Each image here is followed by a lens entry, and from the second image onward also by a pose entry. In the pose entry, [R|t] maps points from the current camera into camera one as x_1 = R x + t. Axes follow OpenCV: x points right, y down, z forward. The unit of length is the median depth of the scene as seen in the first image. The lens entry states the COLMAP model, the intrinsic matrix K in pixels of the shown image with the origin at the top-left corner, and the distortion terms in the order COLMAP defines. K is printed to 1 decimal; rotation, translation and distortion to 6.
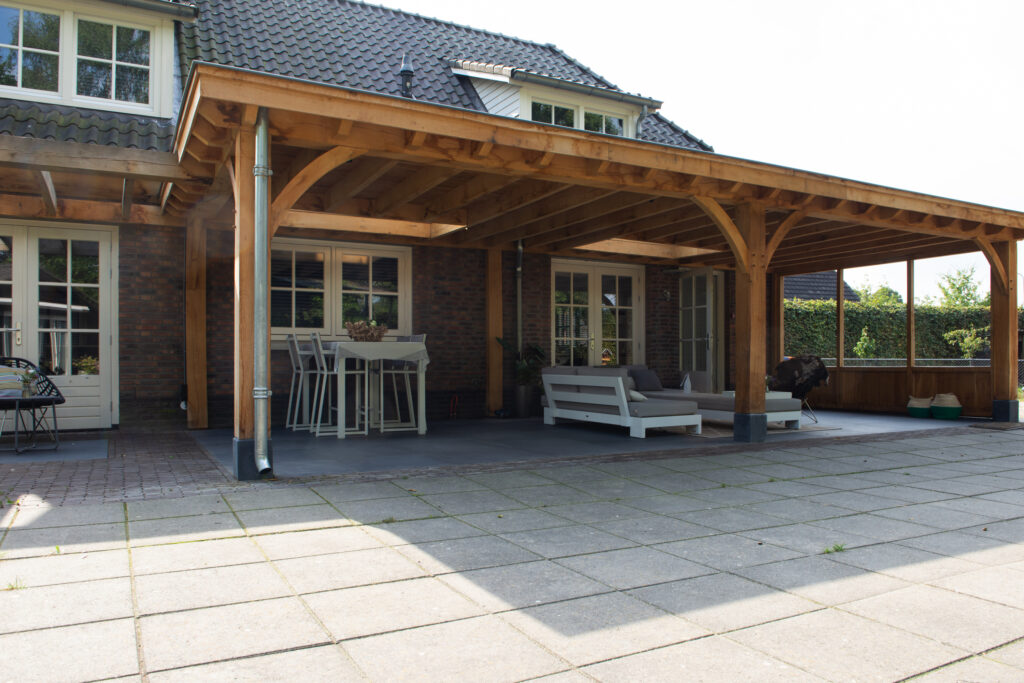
lens RADIAL K [[755.3, 0, 541.2], [0, 755.3, 367.5], [0, 0, 1]] dist [-0.048090, -0.003716]
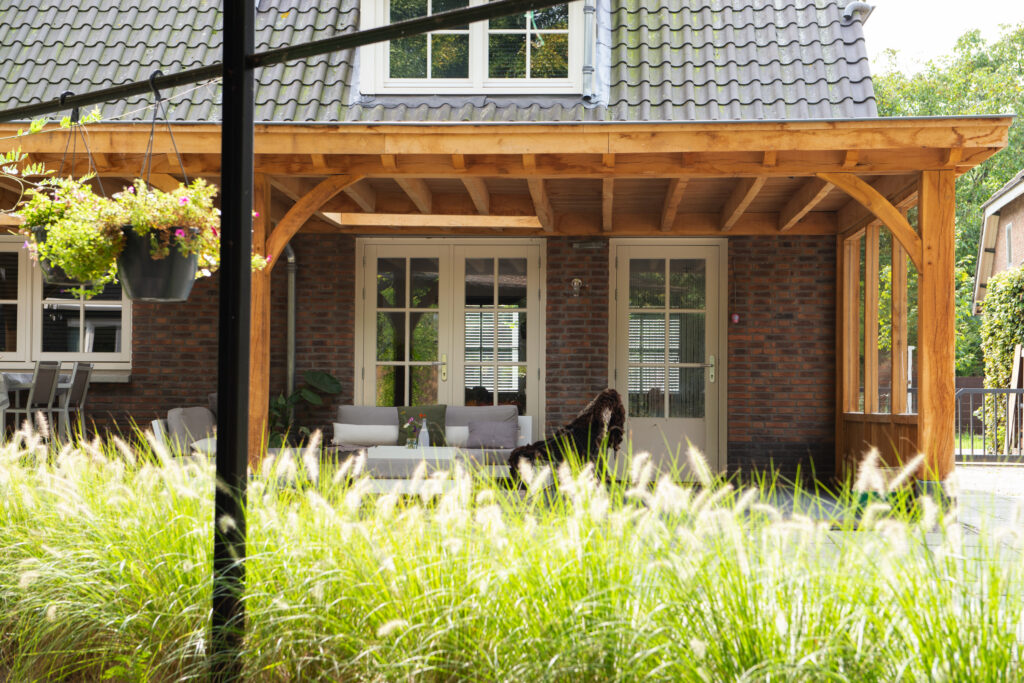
lens RADIAL K [[1668.1, 0, 512.0], [0, 1668.1, 341.5], [0, 0, 1]] dist [0.173497, 0.035112]
pose [[0.842064, -0.012281, -0.539238, 1.085875], [-0.011973, 0.999069, -0.041449, 0.000431], [0.539245, 0.041359, 0.841133, -0.149213]]
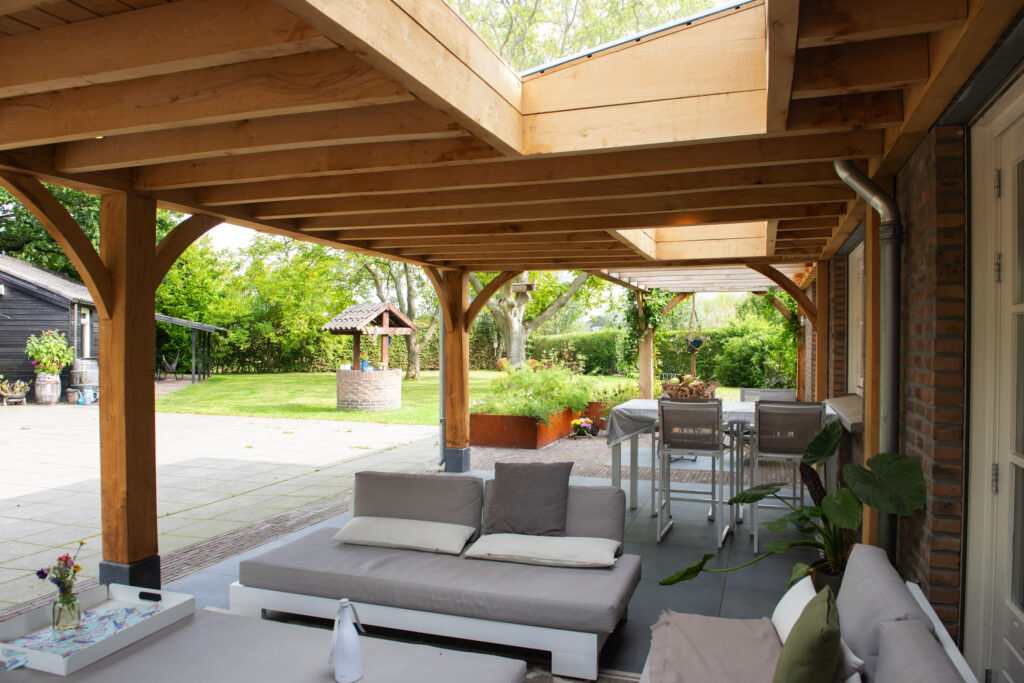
lens RADIAL K [[715.2, 0, 518.1], [0, 715.2, 347.8], [0, 0, 1]] dist [-0.045420, -0.006284]
pose [[-0.749199, 0.004553, -0.662330, 0.337182], [-0.007953, 0.999842, 0.015868, -0.091808], [0.662297, 0.017156, -0.749045, 1.318510]]
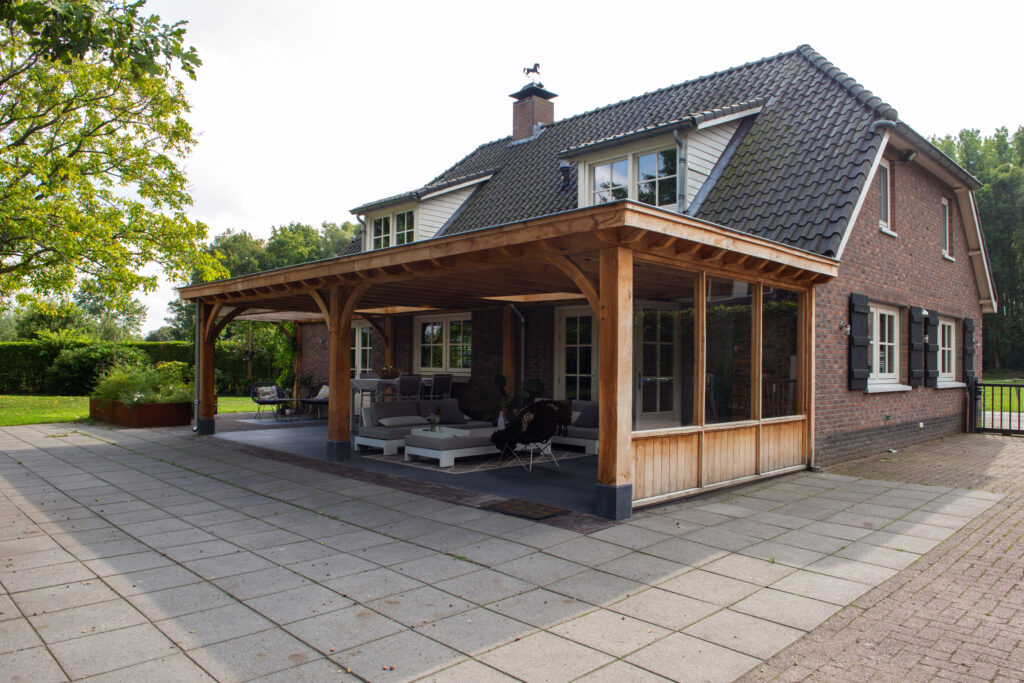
lens RADIAL K [[715.2, 0, 518.1], [0, 715.2, 347.8], [0, 0, 1]] dist [-0.045420, -0.006284]
pose [[0.258046, -0.016947, -0.965984, 1.323482], [-0.016688, 0.999619, -0.021995, -0.067891], [0.965988, 0.021796, 0.257665, 0.804585]]
